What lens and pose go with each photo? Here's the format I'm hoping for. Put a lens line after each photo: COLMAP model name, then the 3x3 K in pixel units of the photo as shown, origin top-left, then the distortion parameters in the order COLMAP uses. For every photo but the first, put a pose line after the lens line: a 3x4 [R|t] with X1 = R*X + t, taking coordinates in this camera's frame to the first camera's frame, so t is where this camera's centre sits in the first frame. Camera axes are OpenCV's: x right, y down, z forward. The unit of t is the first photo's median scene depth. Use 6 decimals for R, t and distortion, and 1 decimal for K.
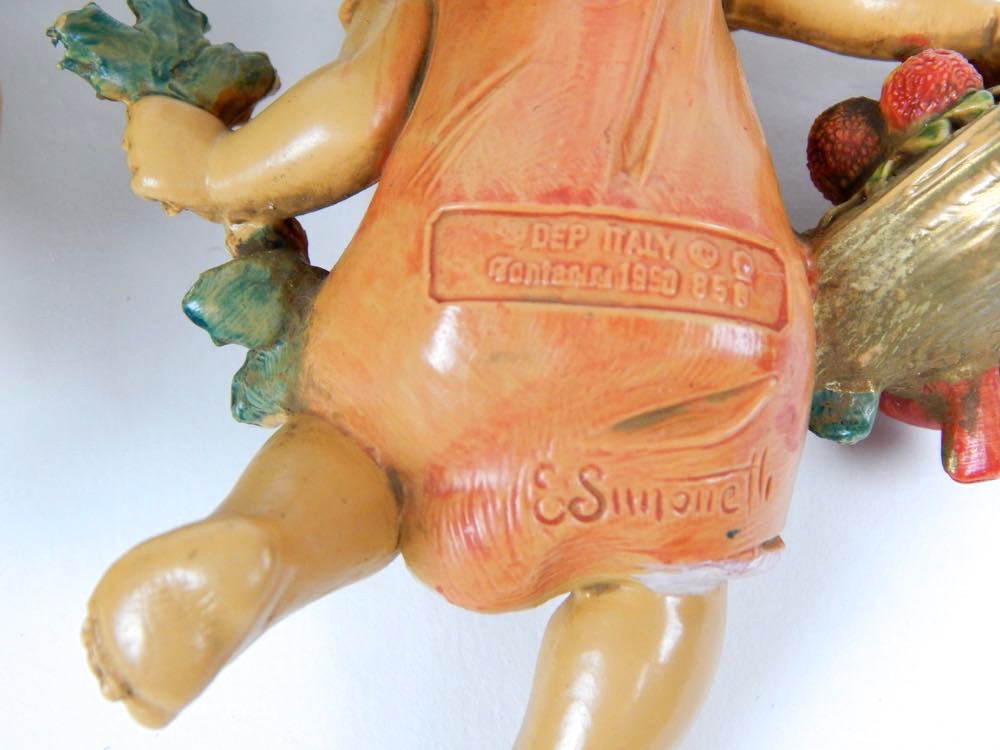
lens RADIAL K [[1781.2, 0, 500.0], [0, 1781.2, 375.0], [0, 0, 1]] dist [-0.044716, -0.402704]
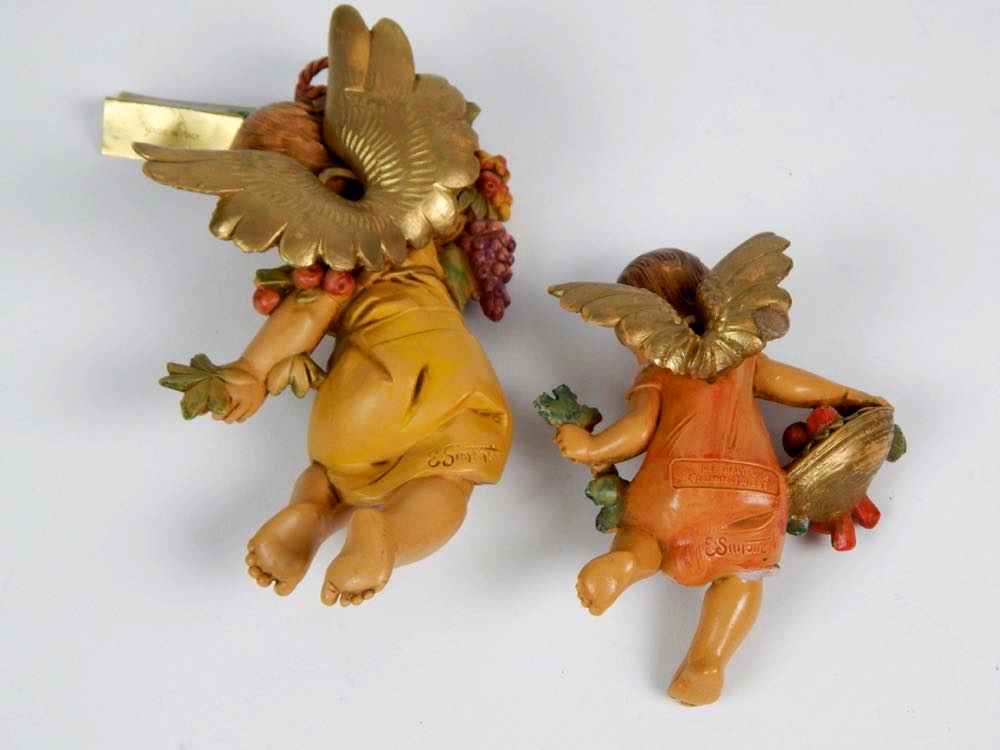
lens RADIAL K [[1781.2, 0, 500.0], [0, 1781.2, 375.0], [0, 0, 1]] dist [-0.044716, -0.402704]
pose [[0.999452, -0.007156, 0.032331, -0.428422], [0.011785, 0.989312, -0.145336, 0.209406], [-0.030946, 0.145637, 0.988854, -2.108036]]
